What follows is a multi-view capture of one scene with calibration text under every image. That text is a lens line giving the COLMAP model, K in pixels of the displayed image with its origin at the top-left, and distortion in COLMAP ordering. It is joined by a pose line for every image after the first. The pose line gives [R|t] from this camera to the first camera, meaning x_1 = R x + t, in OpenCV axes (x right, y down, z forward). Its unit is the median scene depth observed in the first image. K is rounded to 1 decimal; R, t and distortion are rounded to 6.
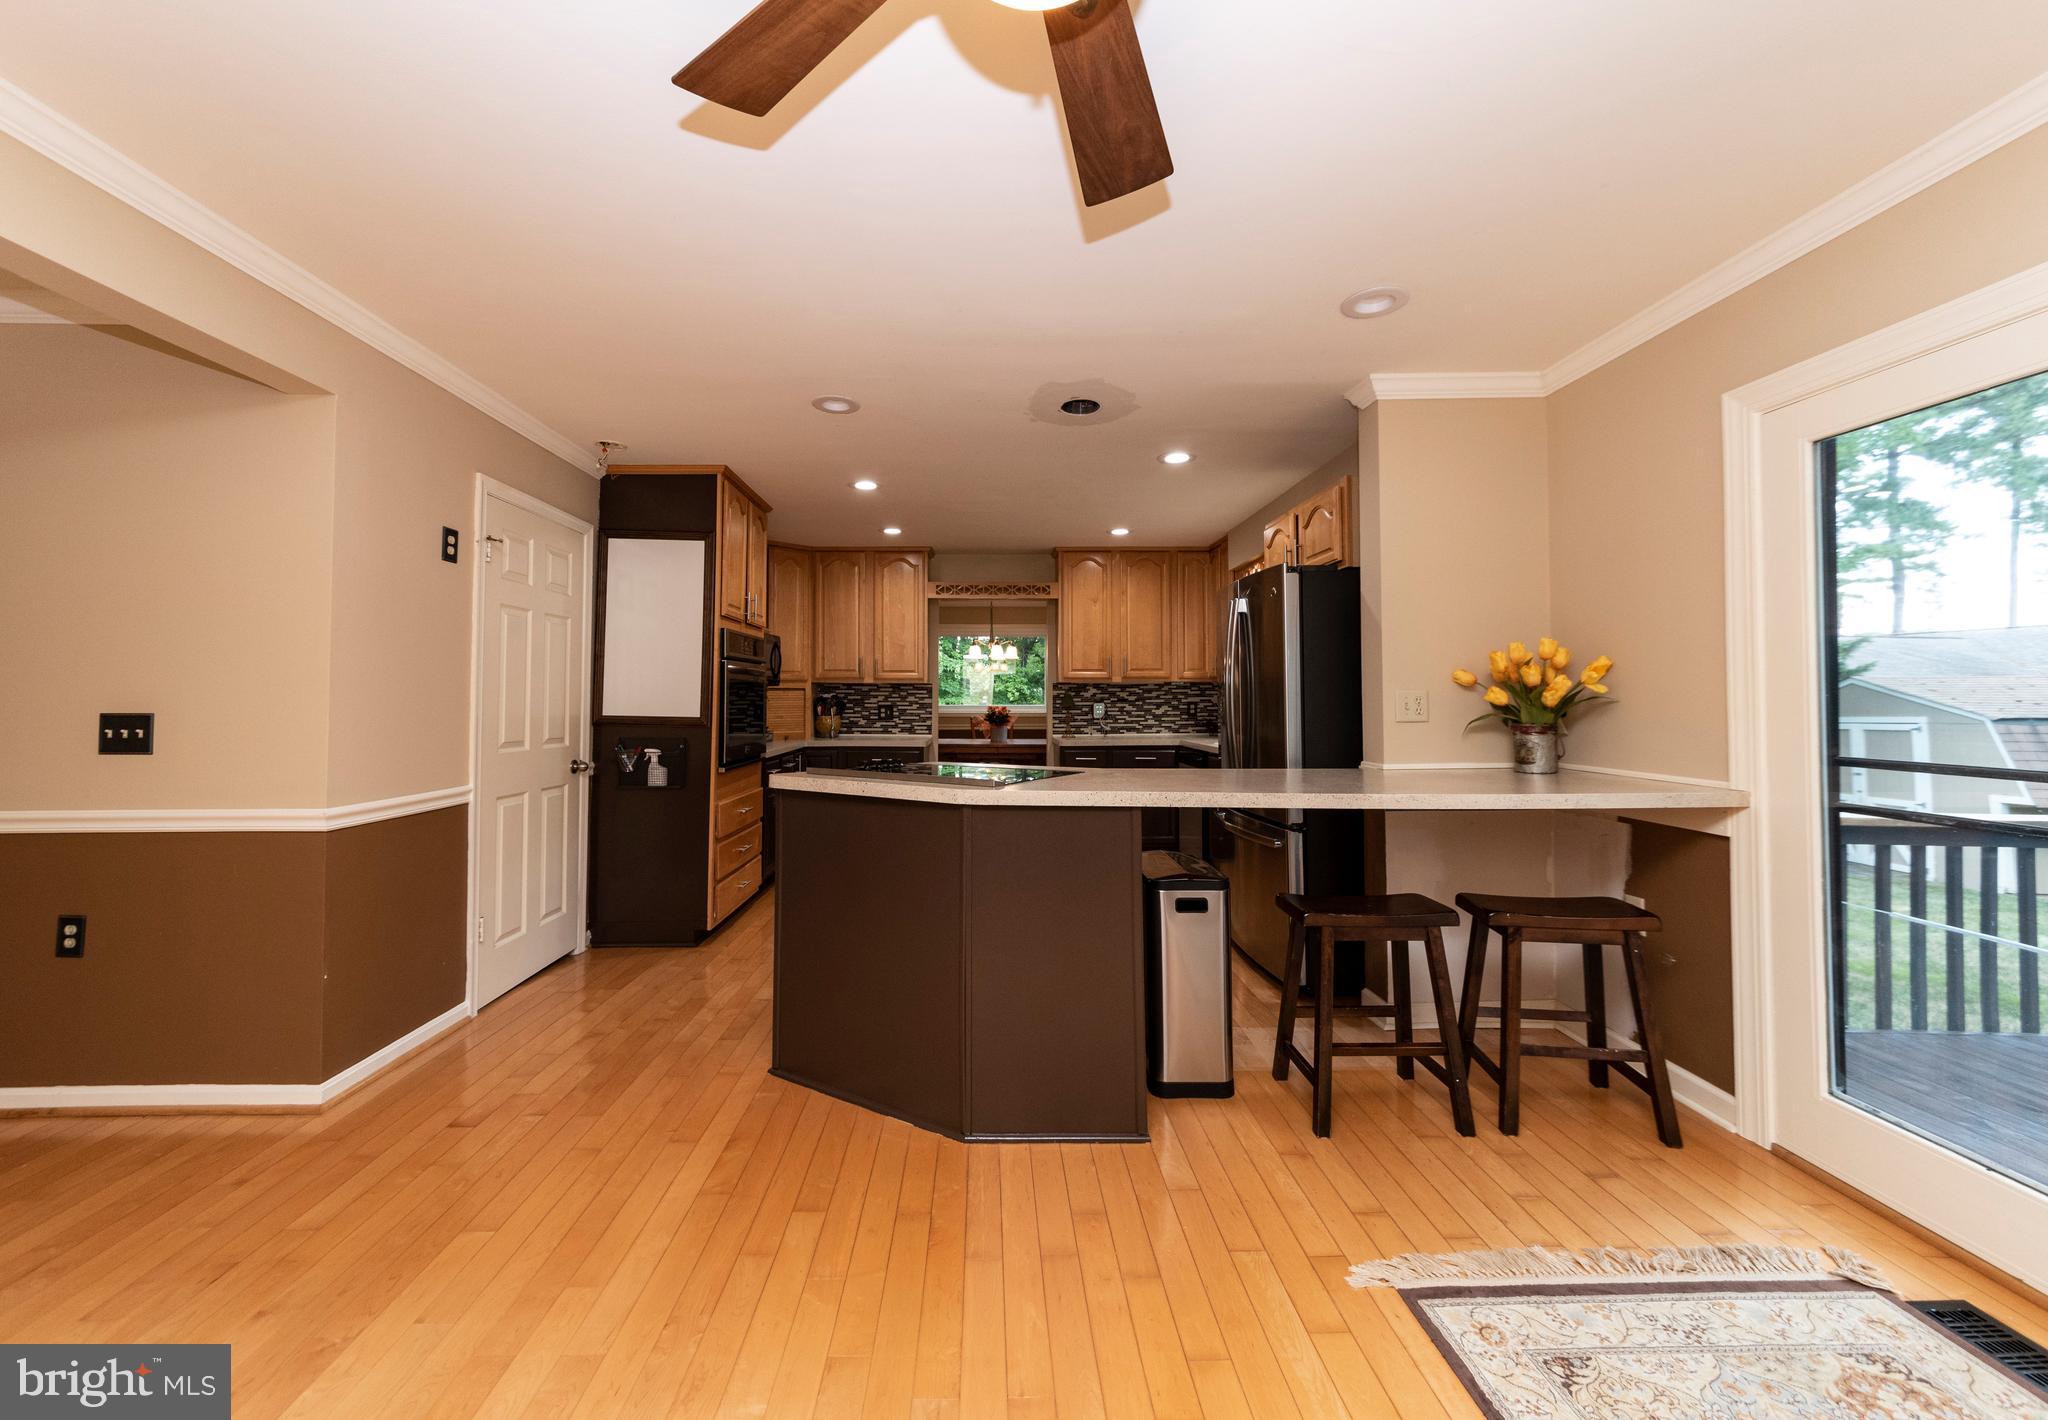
lens RADIAL K [[815.3, 0, 1017.0], [0, 815.3, 680.0], [0, 0, 1]] dist [0.001864, 0.000017]
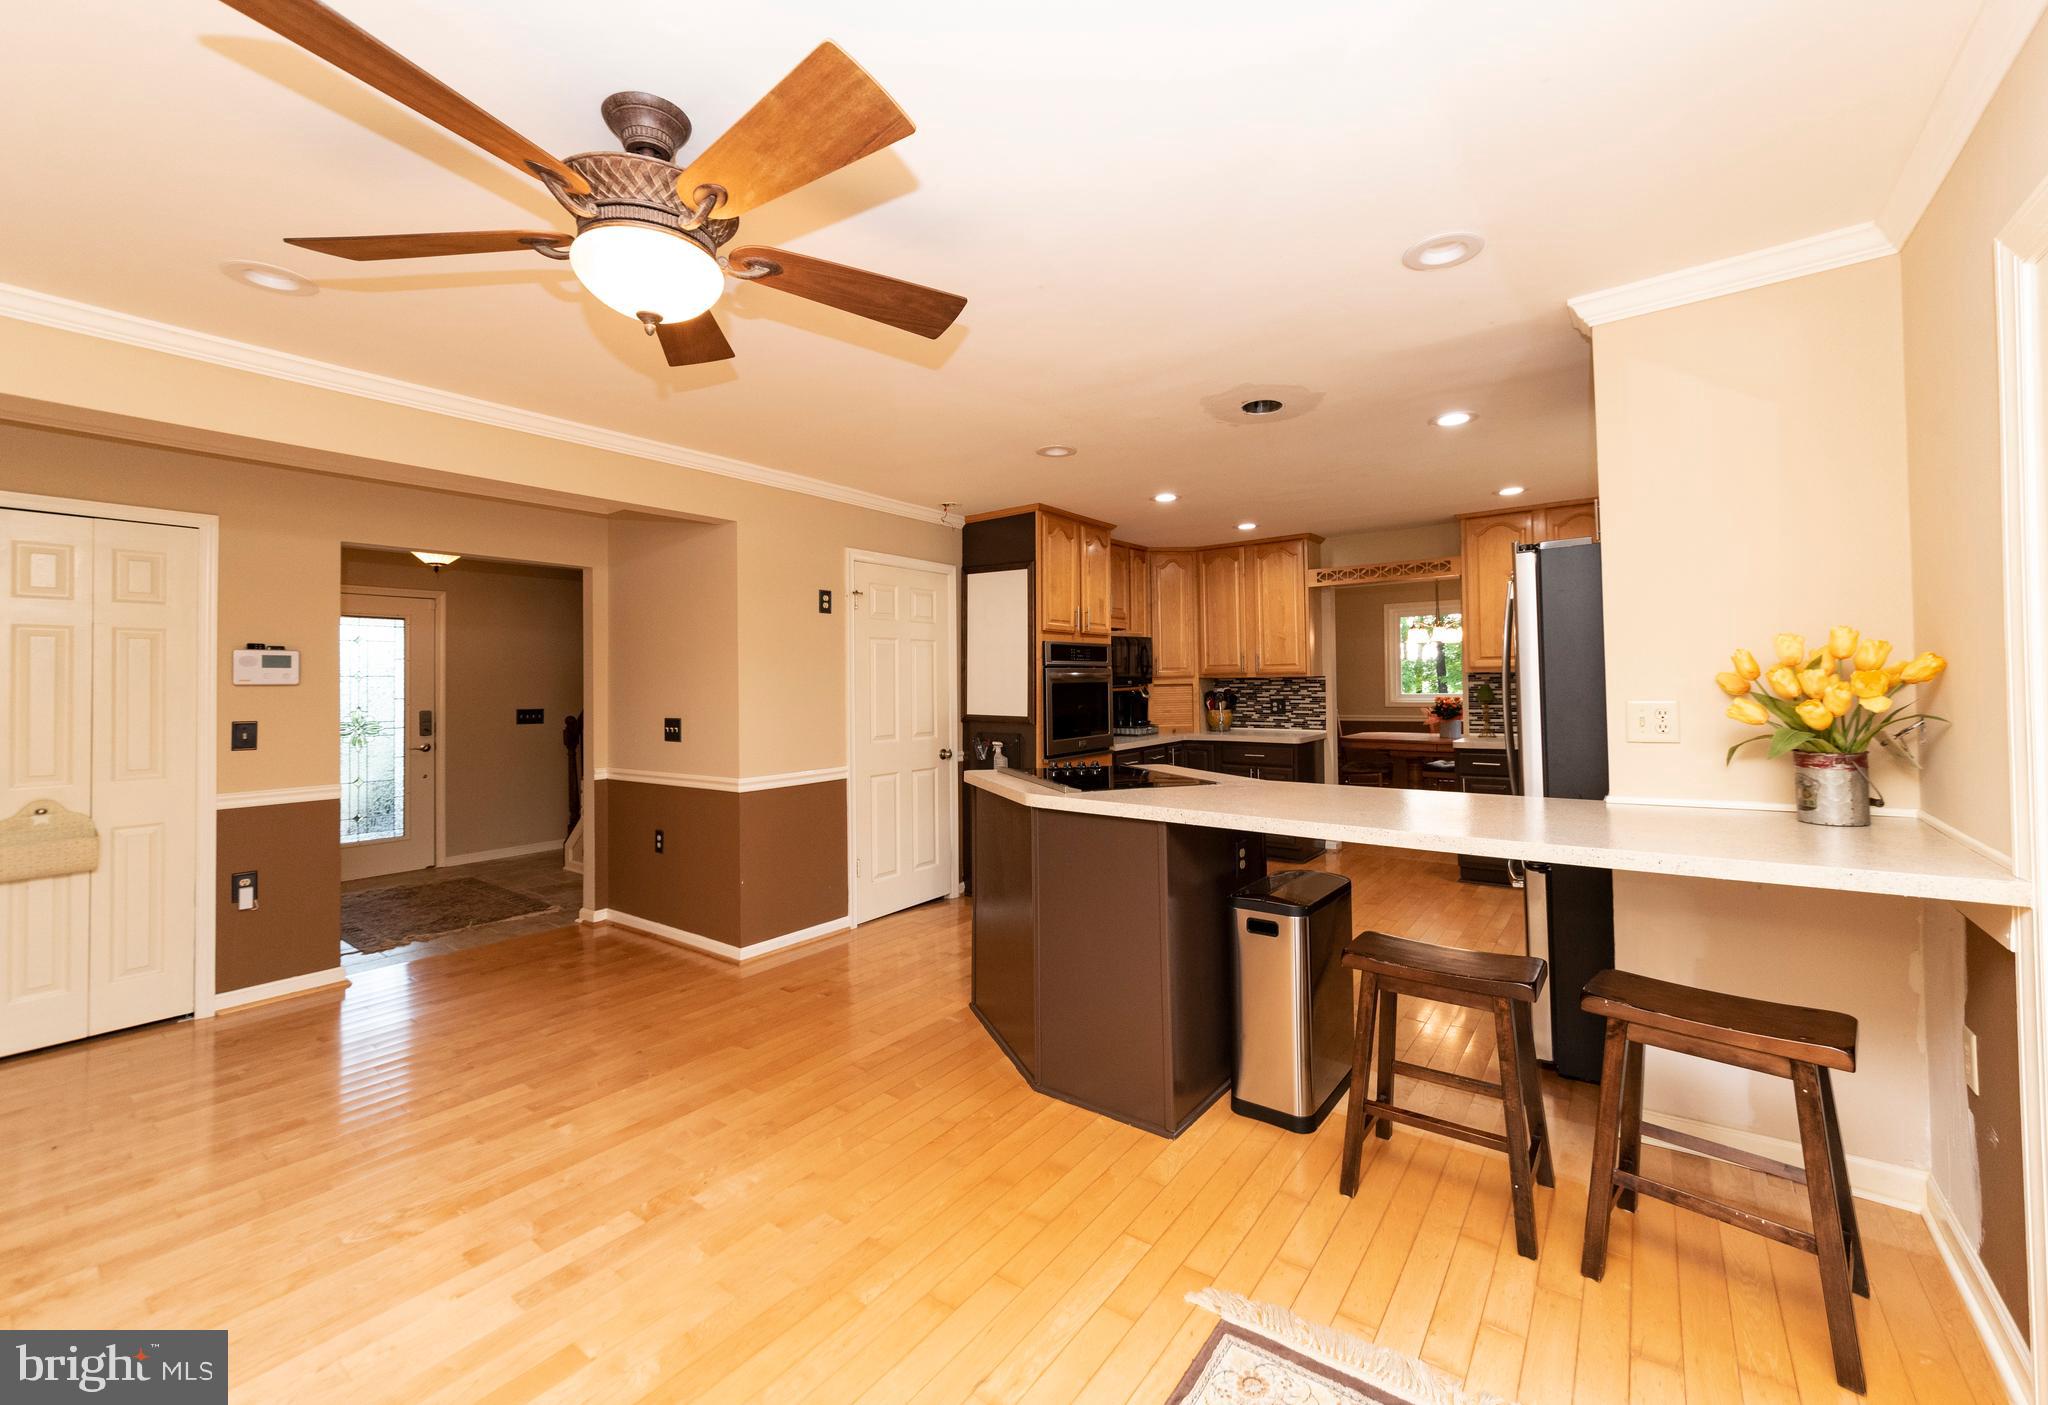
lens RADIAL K [[852.5, 0, 1024.2], [0, 852.5, 667.4], [0, 0, 1]] dist [-0.001019, -0.000442]
pose [[0.783795, -0.024924, -0.620519, 0.351067], [0.031375, 0.999508, -0.000517, -0.024009], [0.620226, -0.019064, 0.784191, 0.015569]]
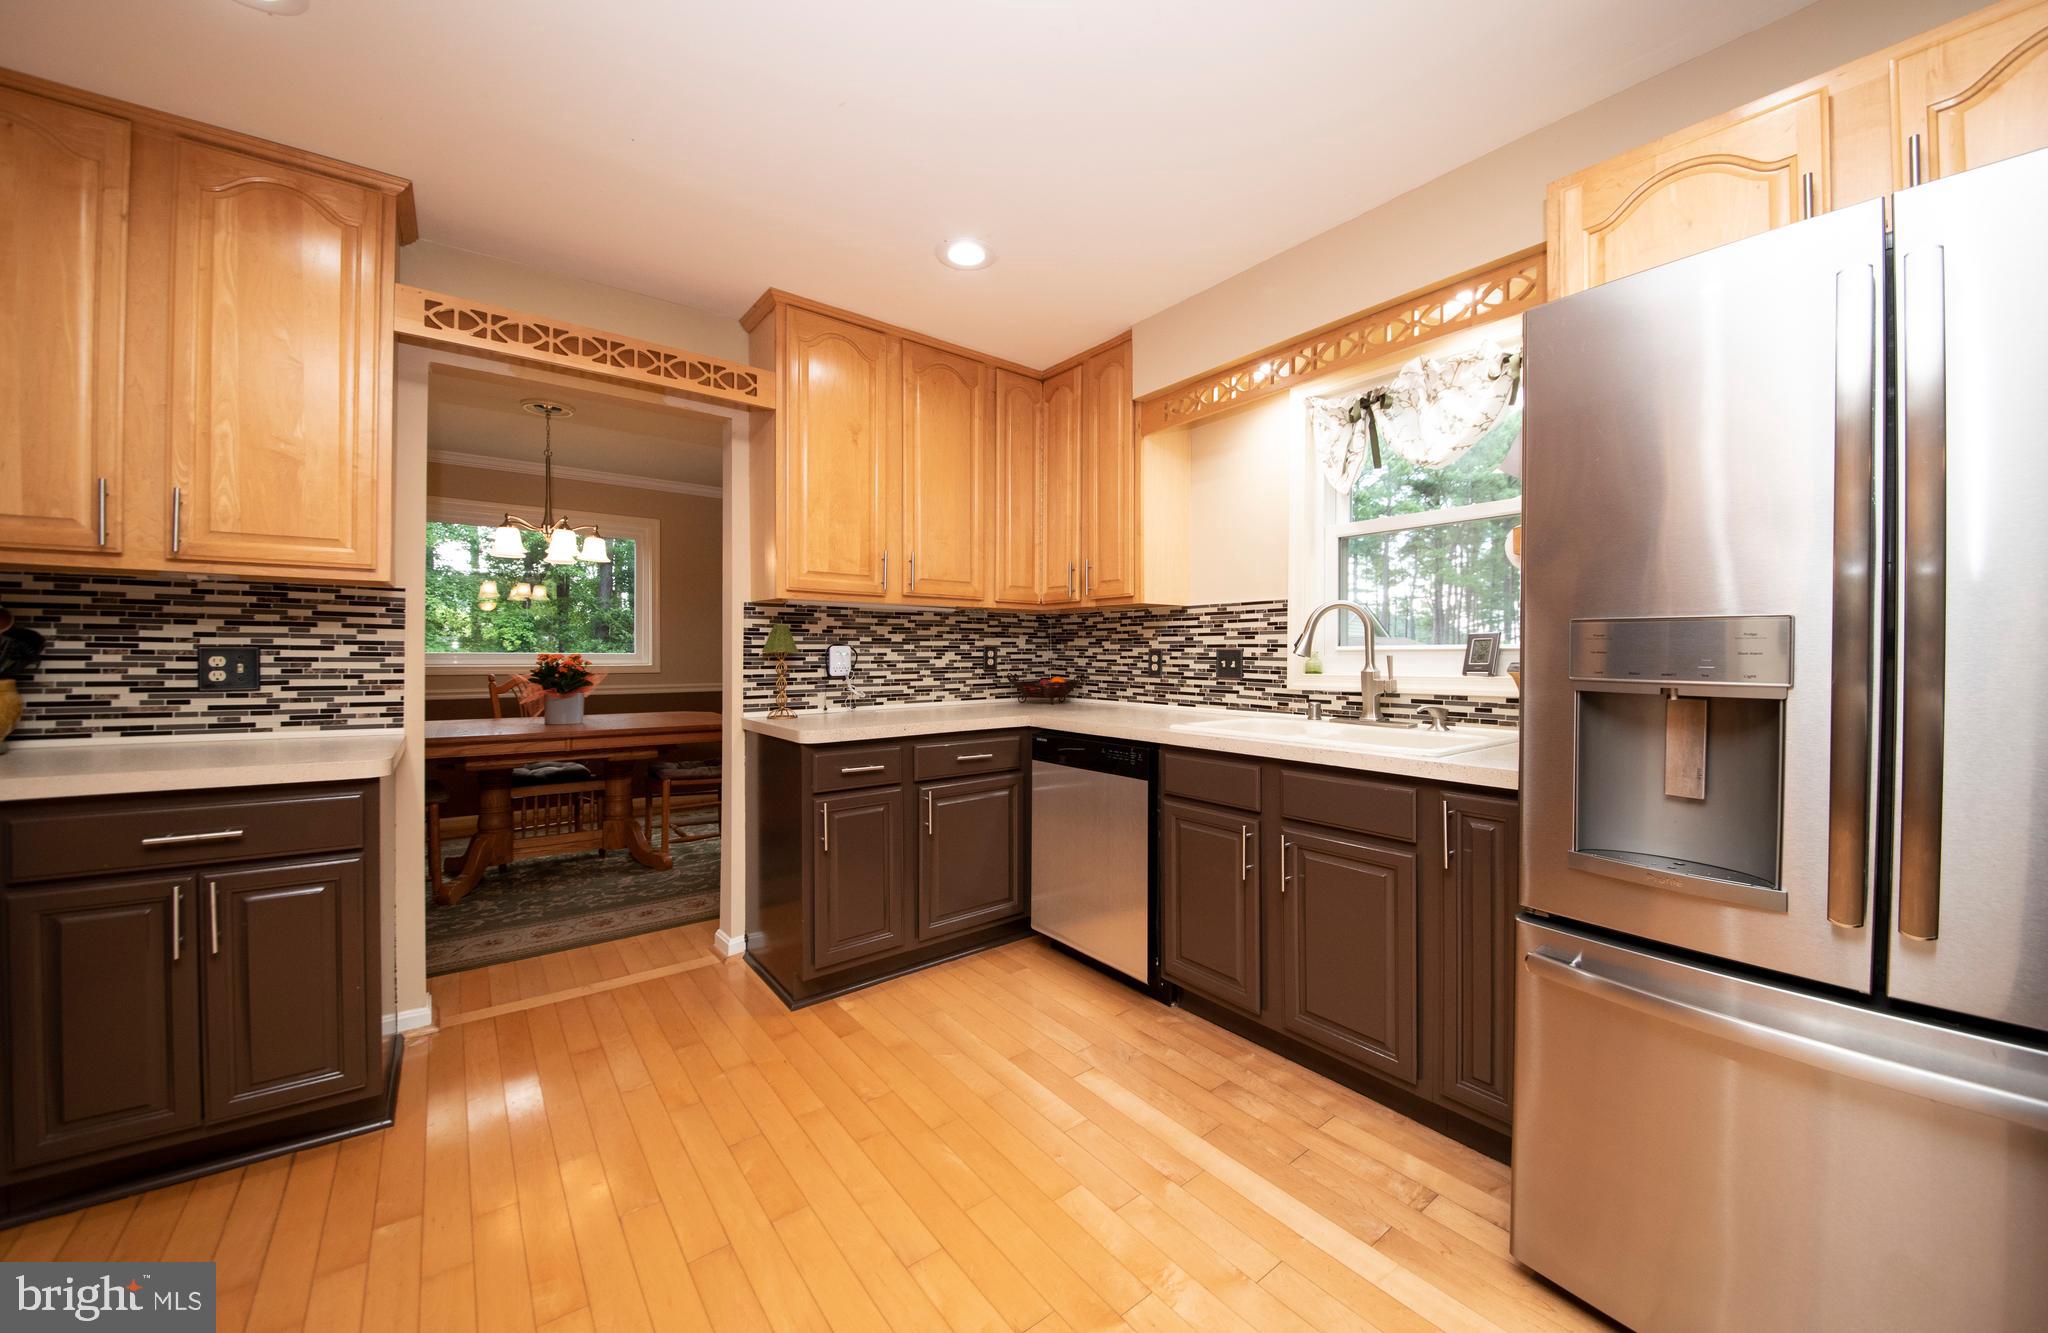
lens RADIAL K [[733.7, 0, 1023.0], [0, 733.7, 657.4], [0, 0, 1]] dist [0.019160, -0.018905]
pose [[0.813684, 0.000428, 0.581307, -0.105255], [-0.018308, 0.999523, 0.024890, 0.032721], [-0.581019, -0.030896, 0.813304, 0.847308]]
